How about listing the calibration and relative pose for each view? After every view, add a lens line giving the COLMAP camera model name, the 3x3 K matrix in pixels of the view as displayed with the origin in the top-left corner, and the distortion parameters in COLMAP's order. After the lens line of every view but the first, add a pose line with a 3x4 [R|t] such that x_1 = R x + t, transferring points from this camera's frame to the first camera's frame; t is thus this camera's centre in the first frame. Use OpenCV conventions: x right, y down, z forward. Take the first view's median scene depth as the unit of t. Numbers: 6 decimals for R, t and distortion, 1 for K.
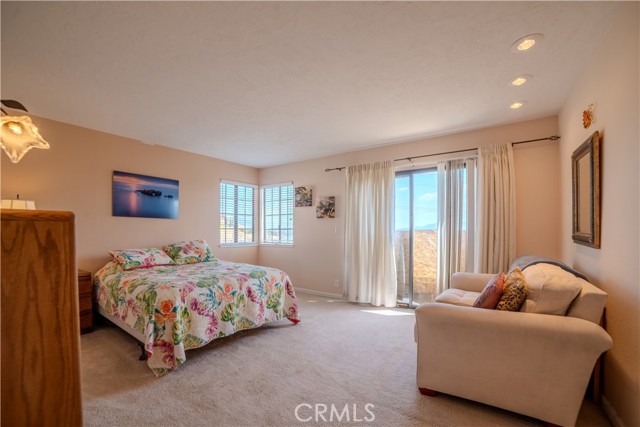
lens RADIAL K [[278.9, 0, 324.6], [0, 278.9, 232.0], [0, 0, 1]] dist [0.000283, 0.000298]
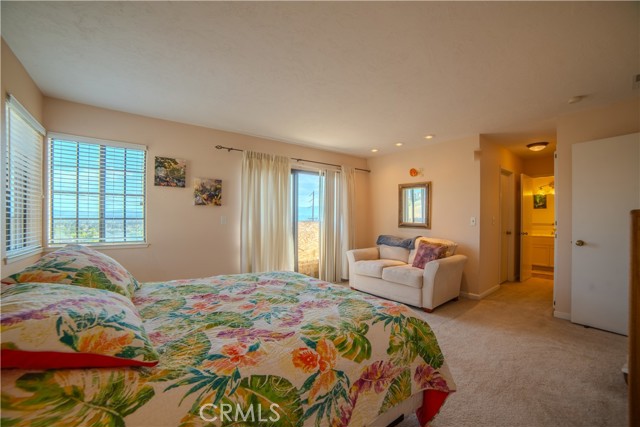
lens RADIAL K [[278.9, 0, 320.0], [0, 278.9, 216.9], [0, 0, 1]] dist [0.000283, 0.000298]
pose [[0.318574, 0.007282, 0.947870, -0.633930], [-0.000163, 0.999971, -0.007628, -0.011352], [-0.947898, 0.002276, 0.318566, 0.441201]]
